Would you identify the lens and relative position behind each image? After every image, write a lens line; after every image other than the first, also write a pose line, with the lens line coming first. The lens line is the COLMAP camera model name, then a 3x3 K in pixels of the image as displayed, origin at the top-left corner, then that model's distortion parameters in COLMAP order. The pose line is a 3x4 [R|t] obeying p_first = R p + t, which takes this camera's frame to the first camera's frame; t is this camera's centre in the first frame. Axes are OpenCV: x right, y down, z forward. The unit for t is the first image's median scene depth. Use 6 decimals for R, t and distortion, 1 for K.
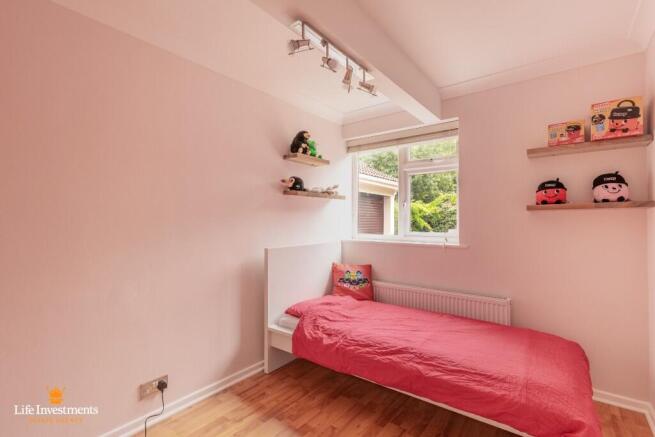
lens RADIAL K [[302.4, 0, 327.5], [0, 302.4, 218.5], [0, 0, 1]] dist [0.001483, 0.000209]
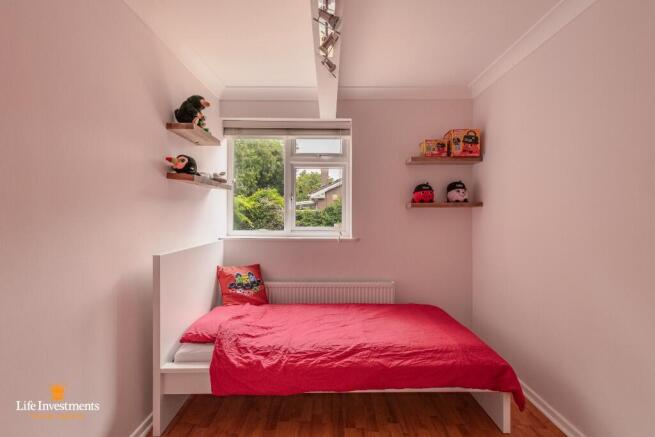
lens RADIAL K [[297.6, 0, 327.5], [0, 297.6, 219.3], [0, 0, 1]] dist [0.006554, 0.000385]
pose [[0.791372, -0.005848, 0.611307, -0.312761], [-0.007075, 0.999800, 0.018723, 0.001736], [-0.611294, -0.019142, 0.791172, 0.234968]]
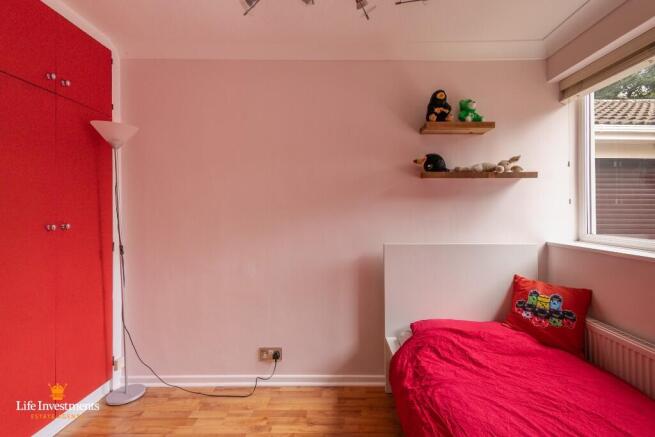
lens RADIAL K [[306.9, 0, 338.8], [0, 306.9, 210.5], [0, 0, 1]] dist [0.001990, -0.006219]
pose [[0.616460, 0.000661, -0.787386, 0.401097], [0.007704, 0.999947, 0.006872, -0.002761], [0.787348, -0.010302, 0.616422, 0.378197]]
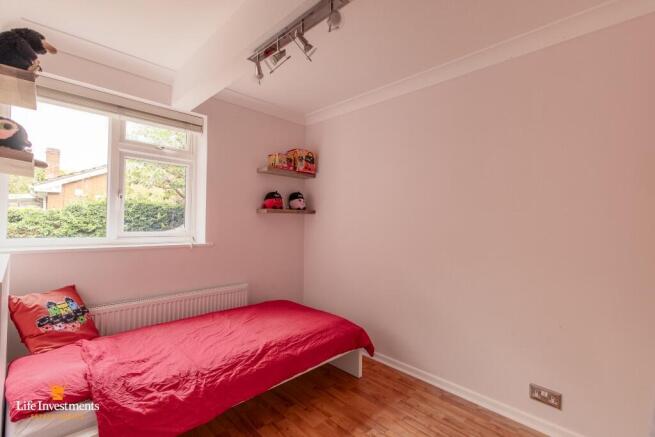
lens RADIAL K [[297.6, 0, 327.5], [0, 297.6, 219.3], [0, 0, 1]] dist [0.006554, 0.000385]
pose [[0.136581, 0.010193, 0.990576, -0.545893], [-0.027064, 0.999612, -0.006555, 0.003731], [-0.990259, -0.025913, 0.136804, 0.512288]]
